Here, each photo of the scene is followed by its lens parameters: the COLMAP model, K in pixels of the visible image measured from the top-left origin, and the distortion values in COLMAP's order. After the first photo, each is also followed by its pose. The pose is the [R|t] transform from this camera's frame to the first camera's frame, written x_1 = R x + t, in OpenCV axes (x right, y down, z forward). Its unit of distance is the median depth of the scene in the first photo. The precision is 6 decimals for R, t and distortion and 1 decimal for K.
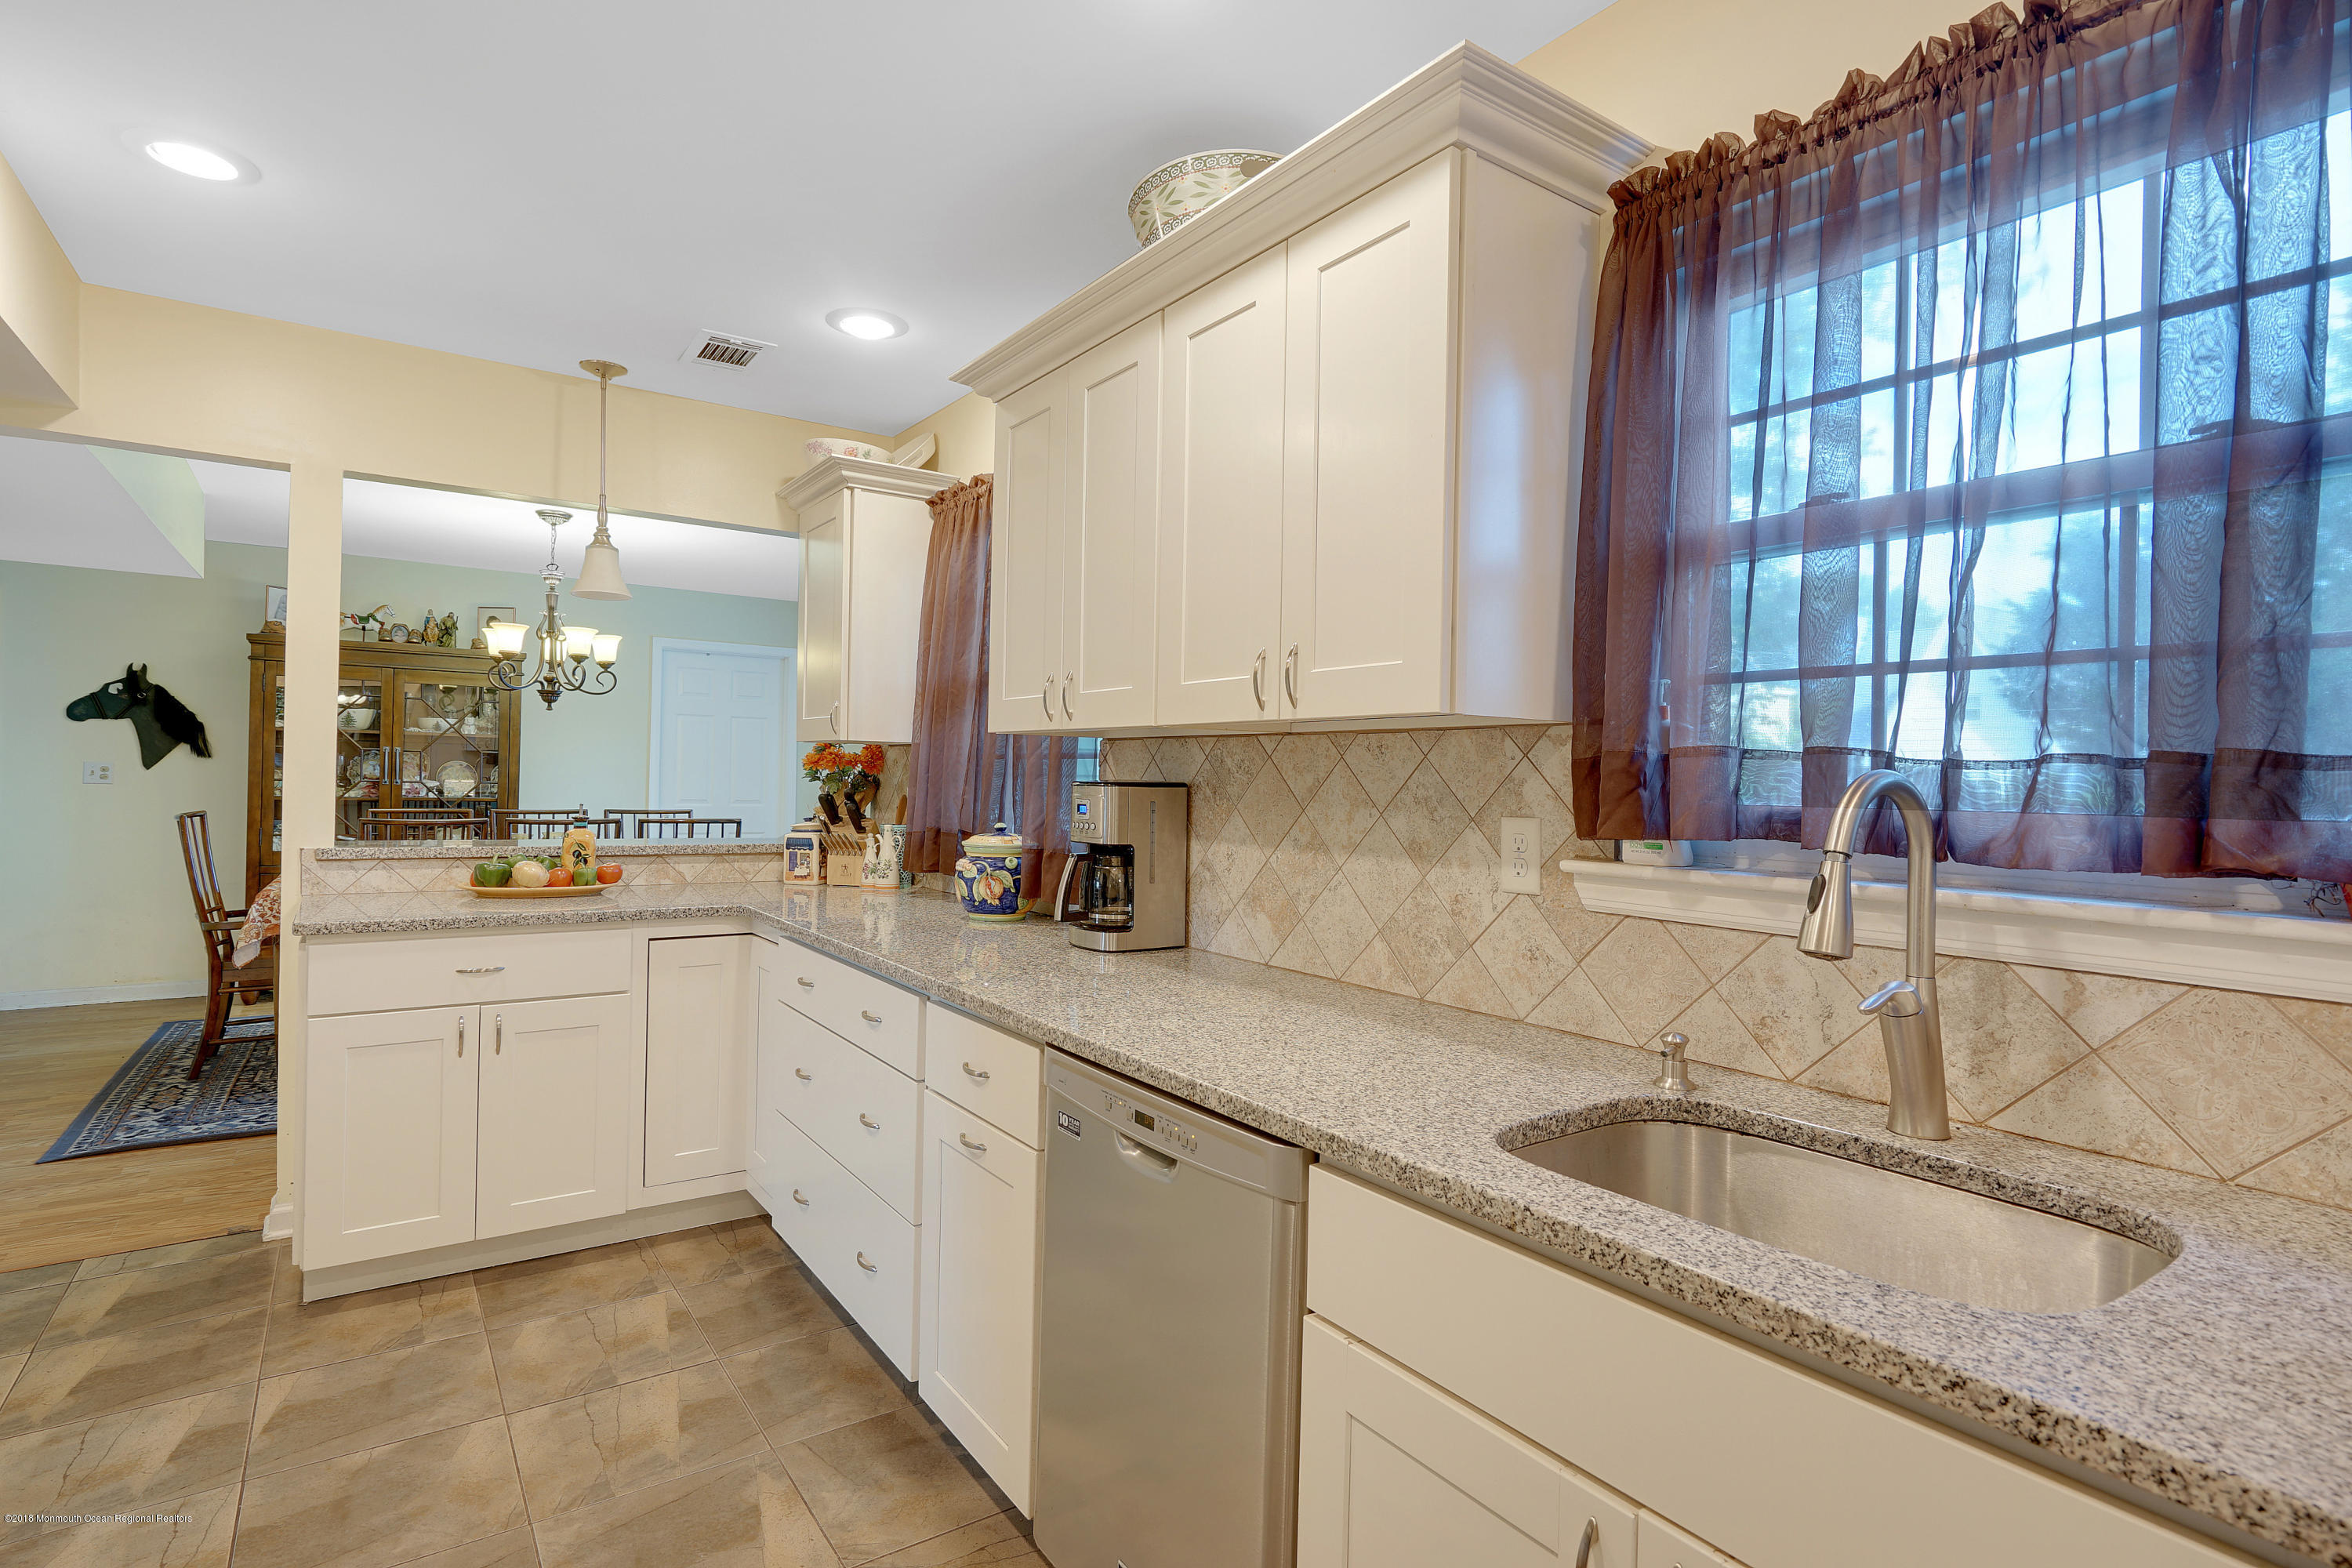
lens RADIAL K [[1164.0, 0, 1147.6], [0, 1164.0, 782.1], [0, 0, 1]] dist [-0.001586, -0.000040]
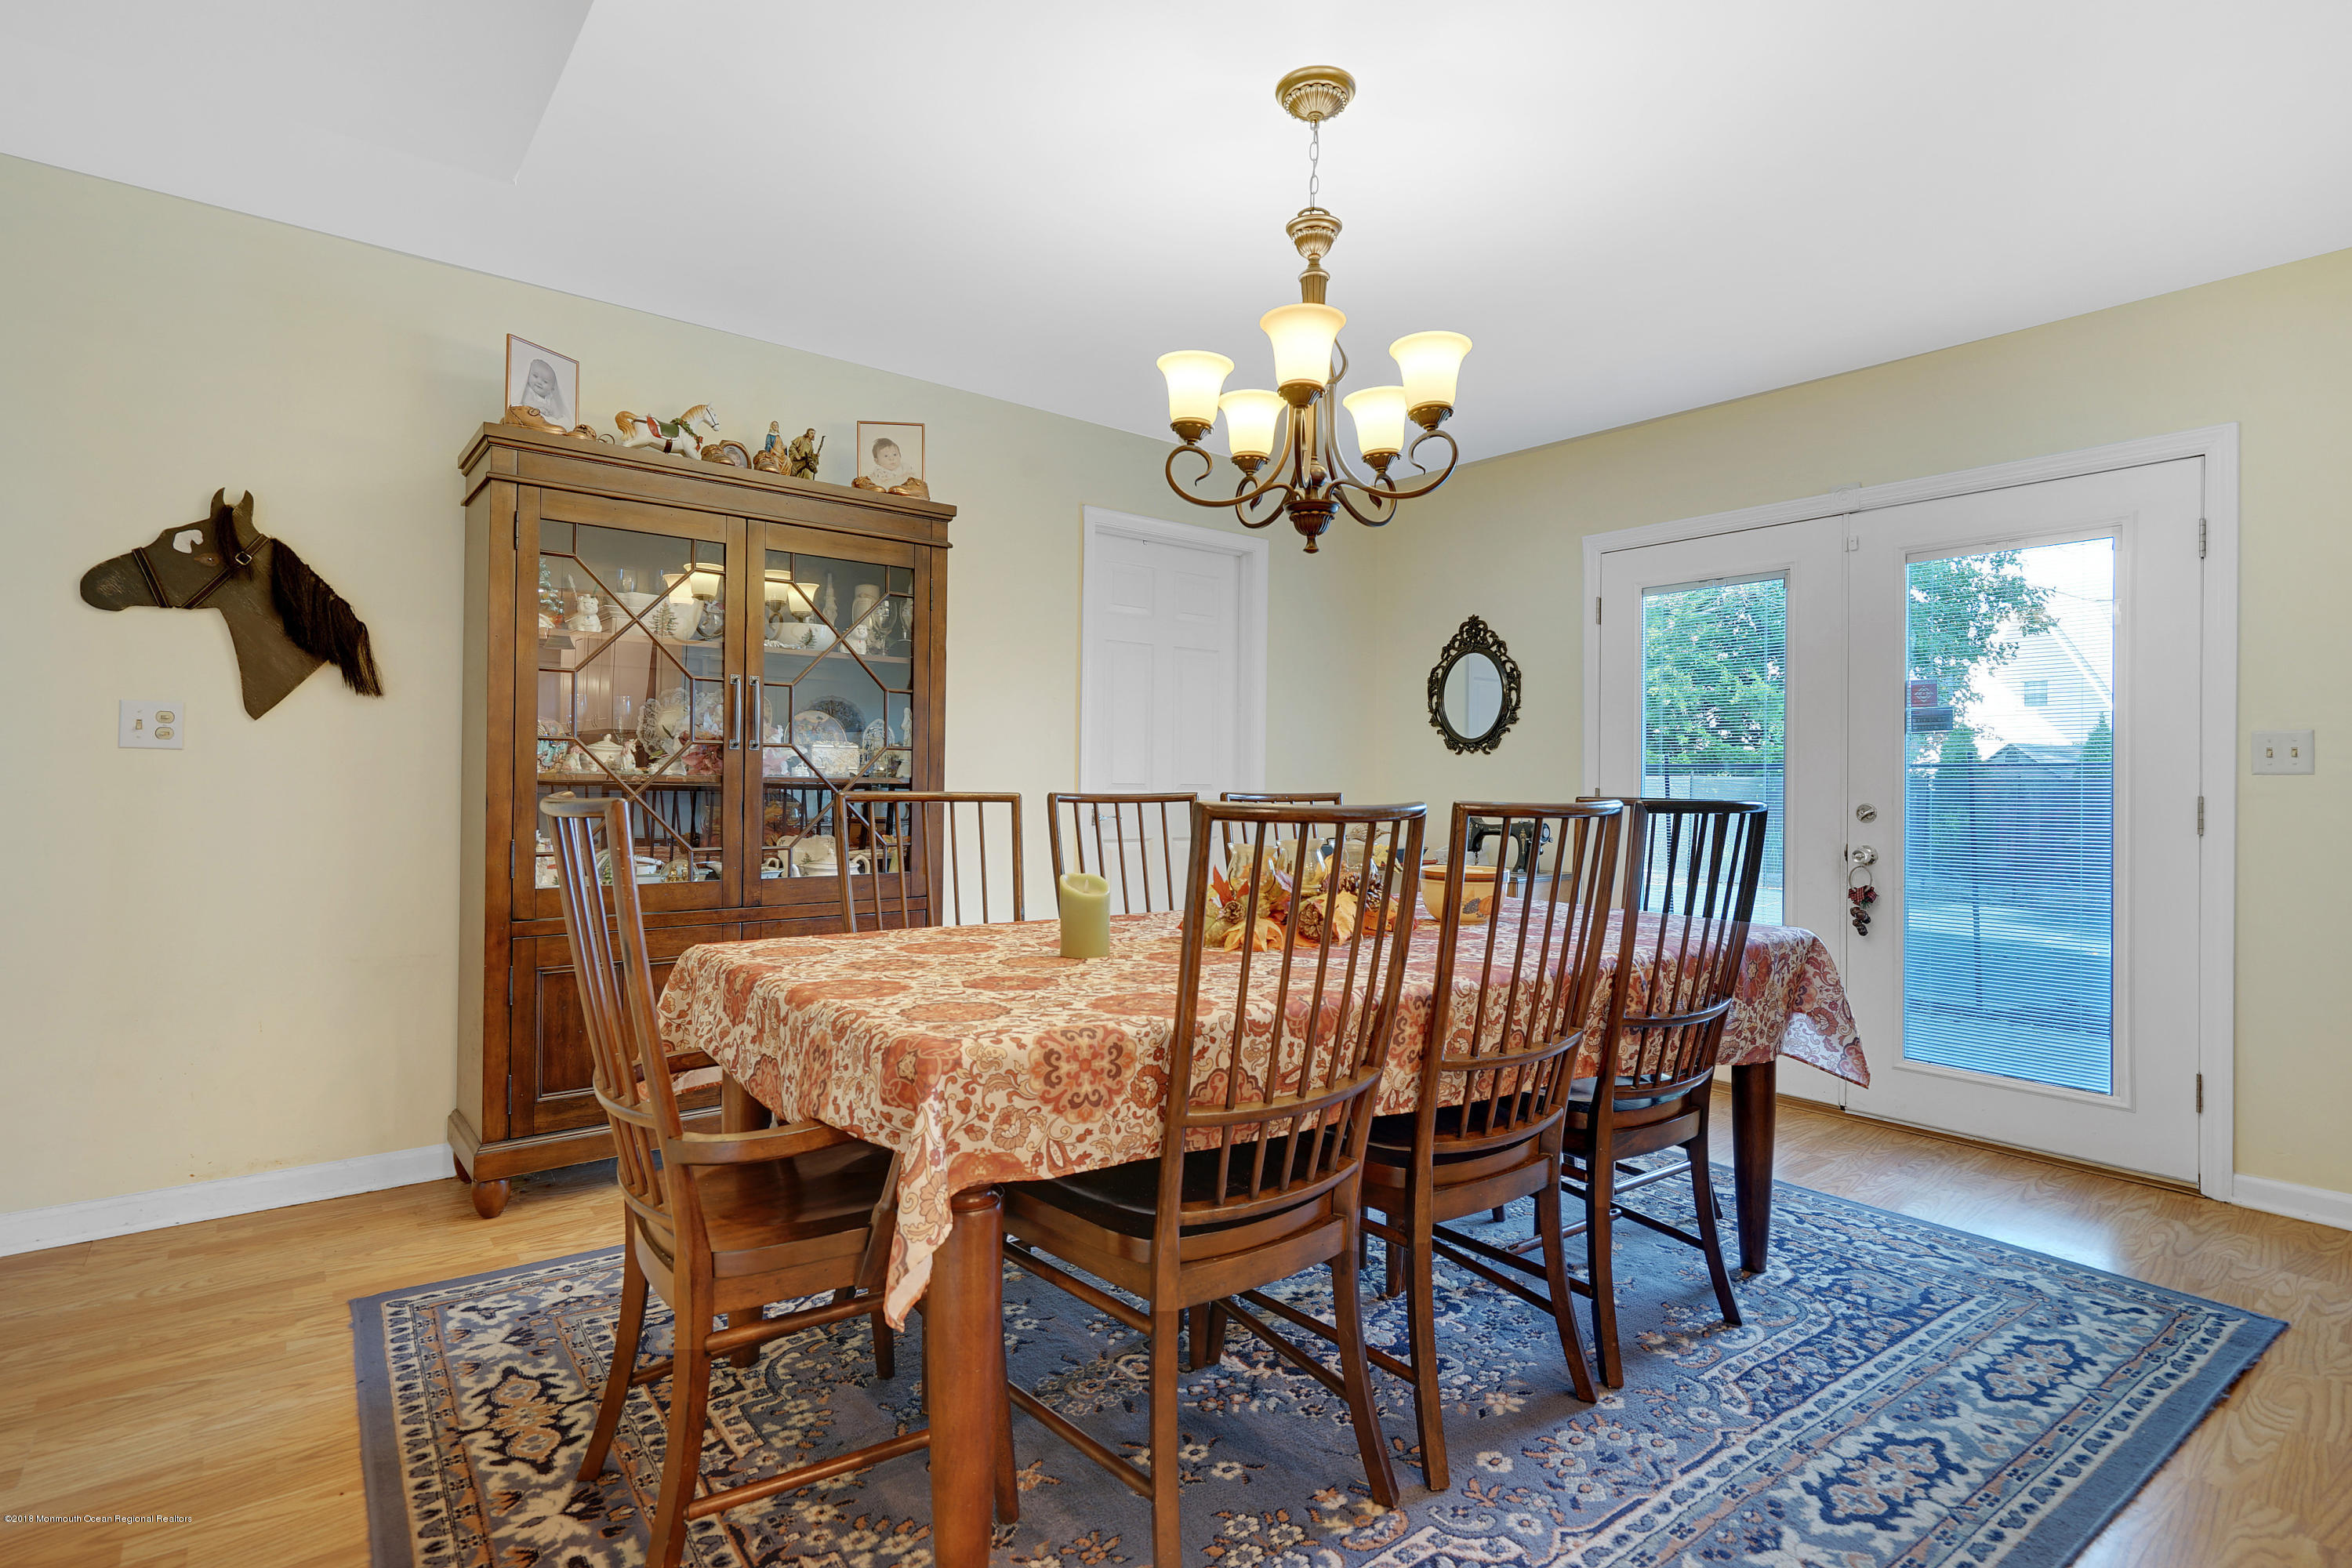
lens RADIAL K [[1181.9, 0, 1179.6], [0, 1181.9, 770.4], [0, 0, 1]] dist [-0.000887, -0.000138]
pose [[0.998513, -0.009569, 0.053670, -0.515869], [0.009982, 0.999923, -0.007434, 0.017483], [-0.053595, 0.007959, 0.998531, 0.506793]]
